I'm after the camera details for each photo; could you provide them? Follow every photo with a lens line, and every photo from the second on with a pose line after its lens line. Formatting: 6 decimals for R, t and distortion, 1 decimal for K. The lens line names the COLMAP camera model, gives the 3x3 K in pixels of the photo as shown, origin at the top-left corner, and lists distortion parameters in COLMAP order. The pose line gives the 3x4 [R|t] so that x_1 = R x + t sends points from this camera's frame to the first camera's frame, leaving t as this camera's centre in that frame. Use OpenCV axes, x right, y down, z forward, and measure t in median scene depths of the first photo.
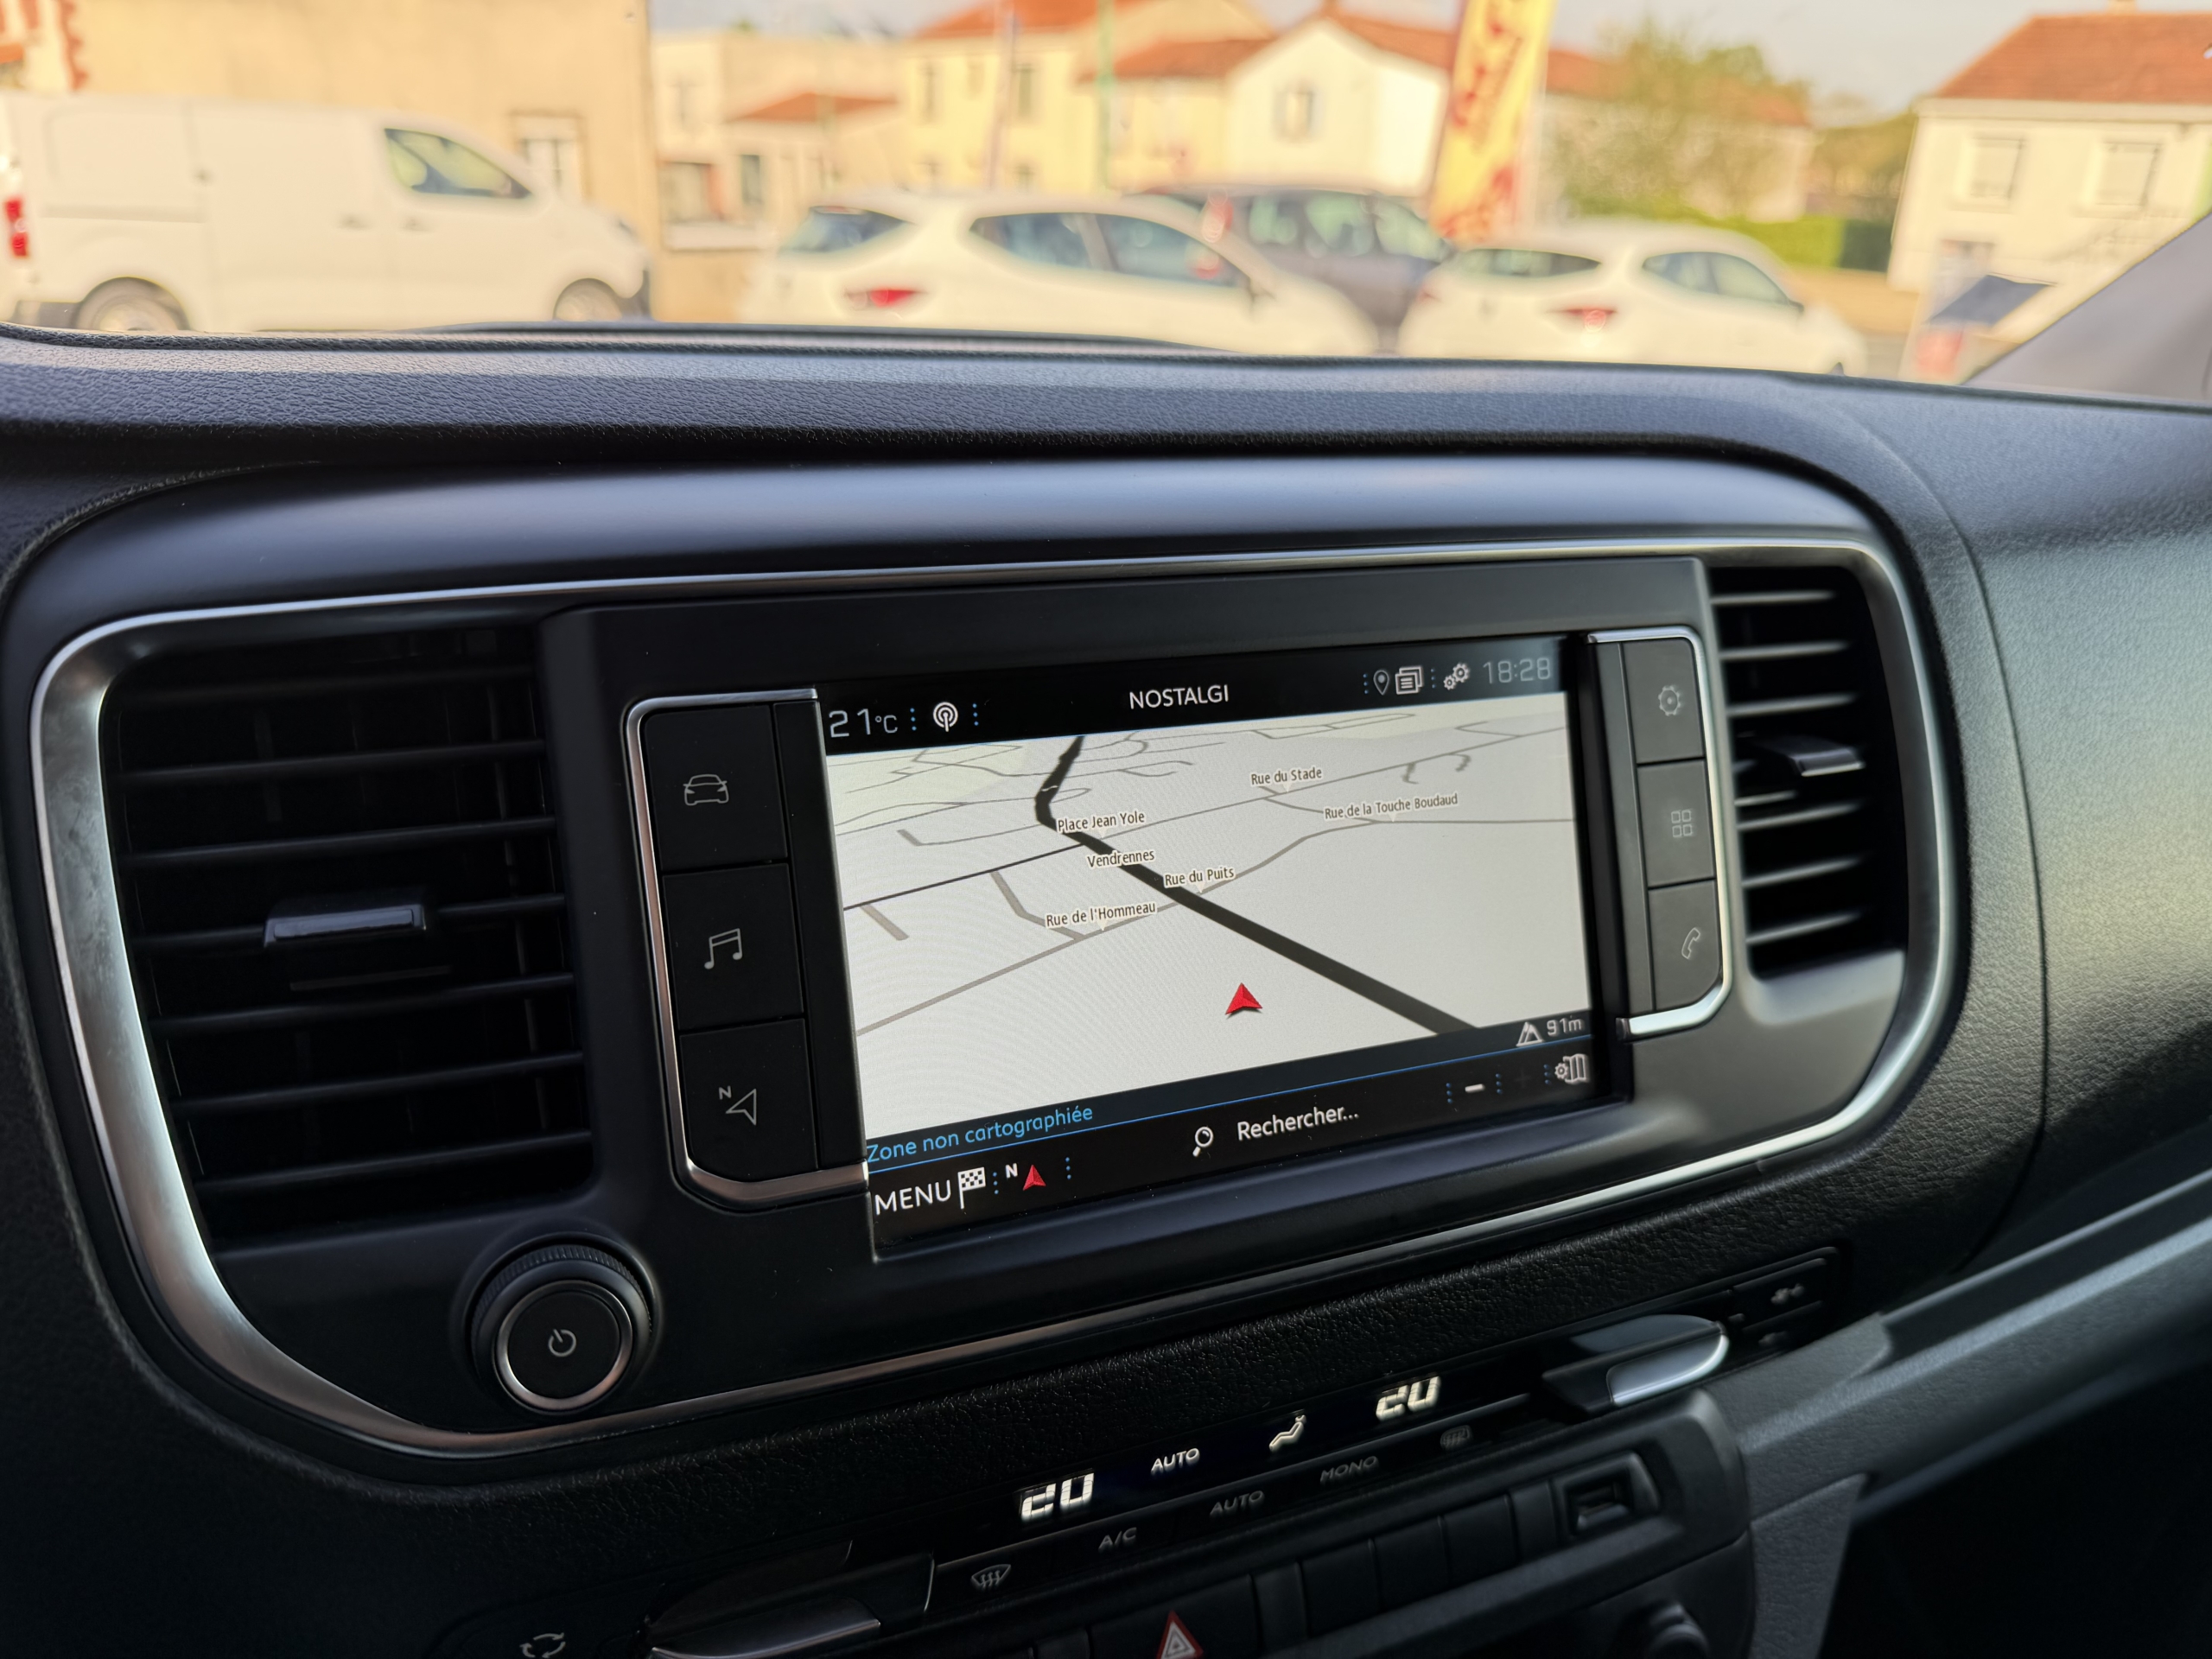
lens RADIAL K [[1561.6, 0, 1097.7], [0, 1561.6, 827.3], [0, 0, 1]] dist [0.081645, -0.098351]
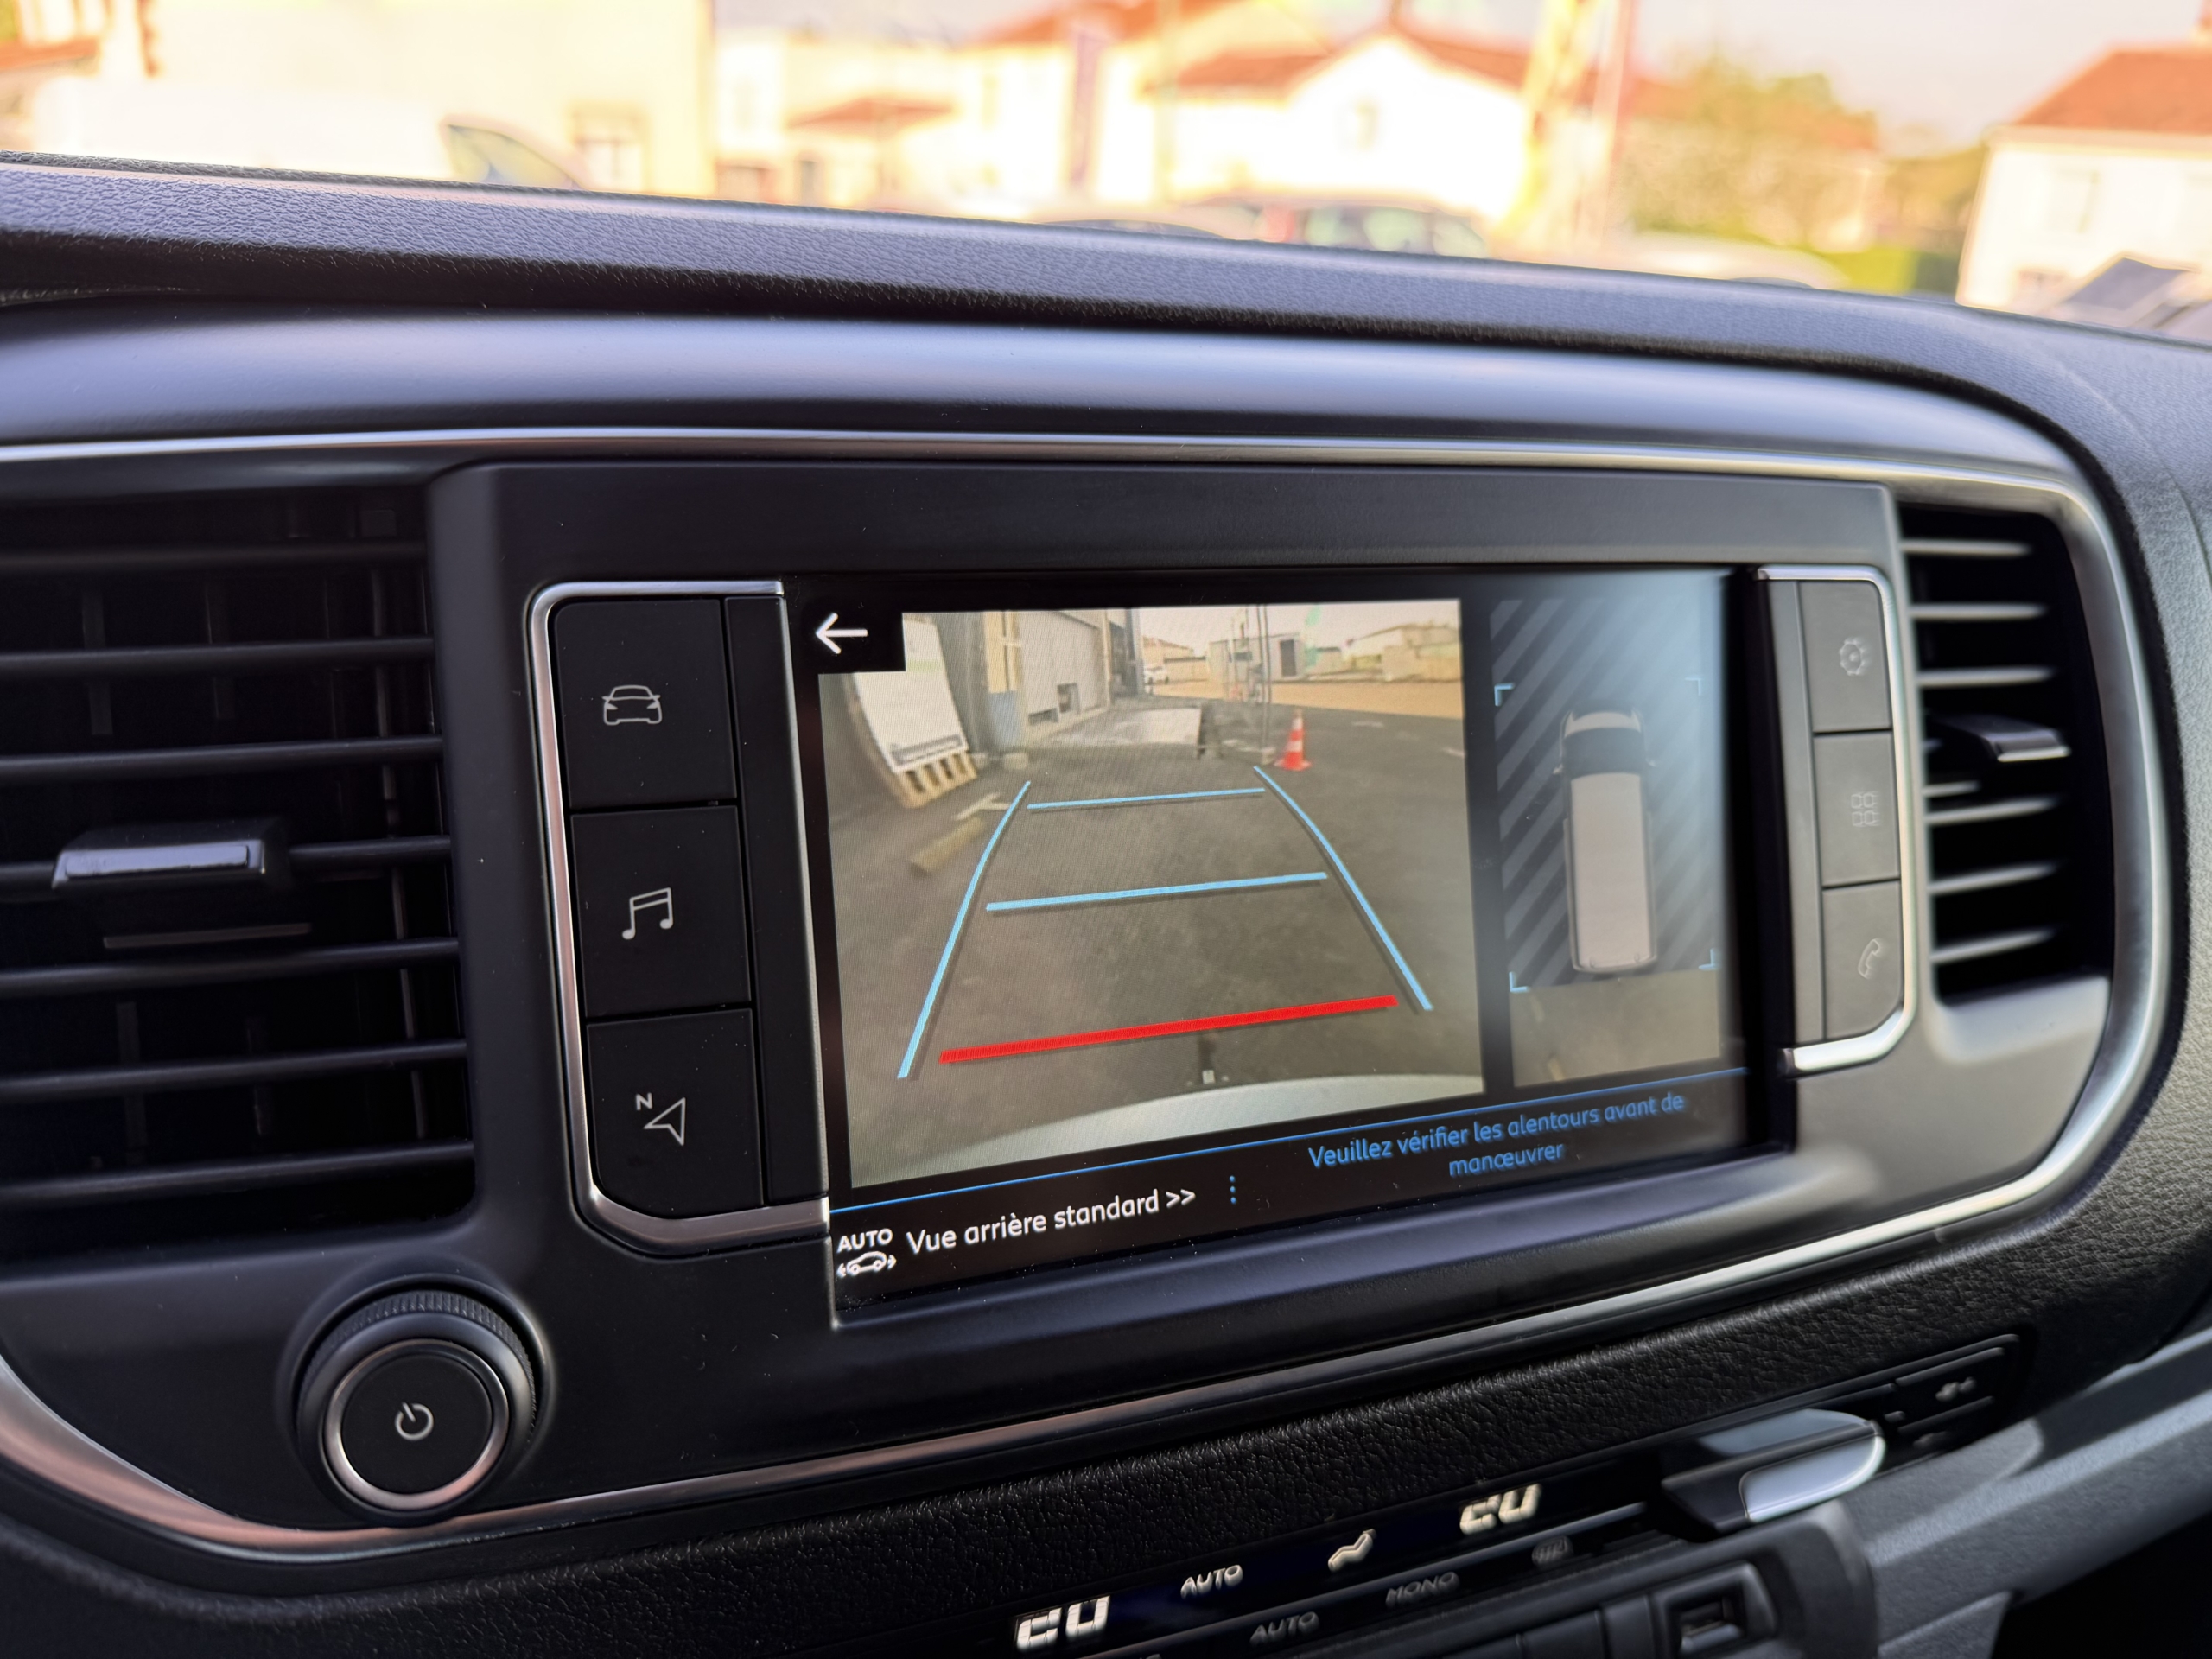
lens RADIAL K [[1573.1, 0, 1092.9], [0, 1573.1, 826.2], [0, 0, 1]] dist [-0.007308, 0.007318]
pose [[0.999122, 0.032123, -0.026886, -0.001786], [-0.032464, 0.999397, -0.012337, 0.029659], [0.026474, 0.013199, 0.999562, 0.190031]]
